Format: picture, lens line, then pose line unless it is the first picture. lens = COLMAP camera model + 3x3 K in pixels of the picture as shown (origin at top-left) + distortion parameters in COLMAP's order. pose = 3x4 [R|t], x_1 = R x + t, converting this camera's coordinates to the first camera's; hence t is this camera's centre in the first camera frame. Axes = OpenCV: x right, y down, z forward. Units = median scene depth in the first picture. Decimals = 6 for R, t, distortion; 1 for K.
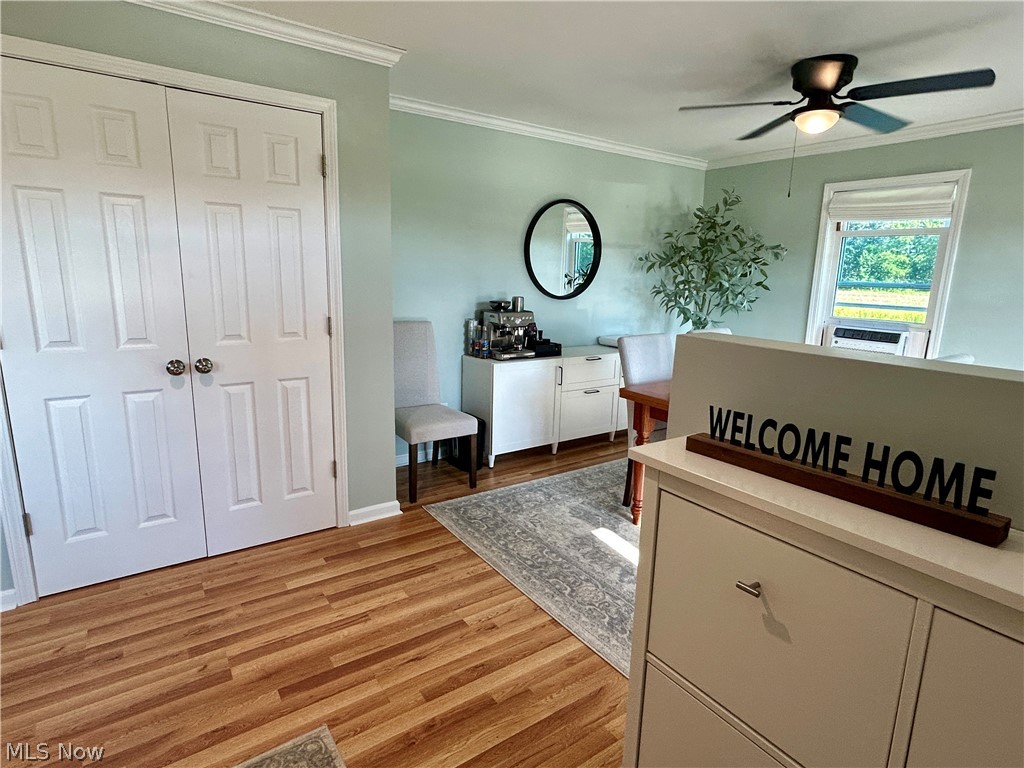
lens RADIAL K [[558.3, 0, 512.0], [0, 558.3, 384.0], [0, 0, 1]] dist [0.000804, 0.000147]
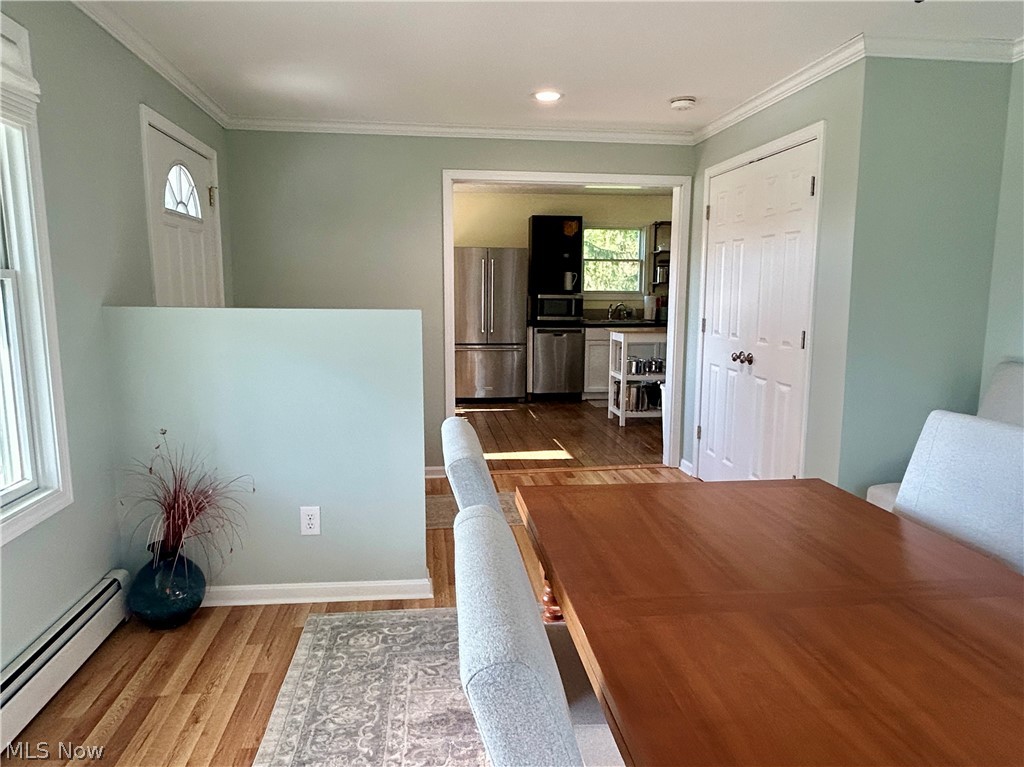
lens RADIAL K [[634.3, 0, 512.3], [0, 634.3, 380.9], [0, 0, 1]] dist [-0.000003, -0.000161]
pose [[-0.456583, 0.099076, -0.884147, 1.017174], [-0.196369, 0.958048, 0.208765, -0.183877], [0.867739, 0.268938, -0.417973, 1.122440]]
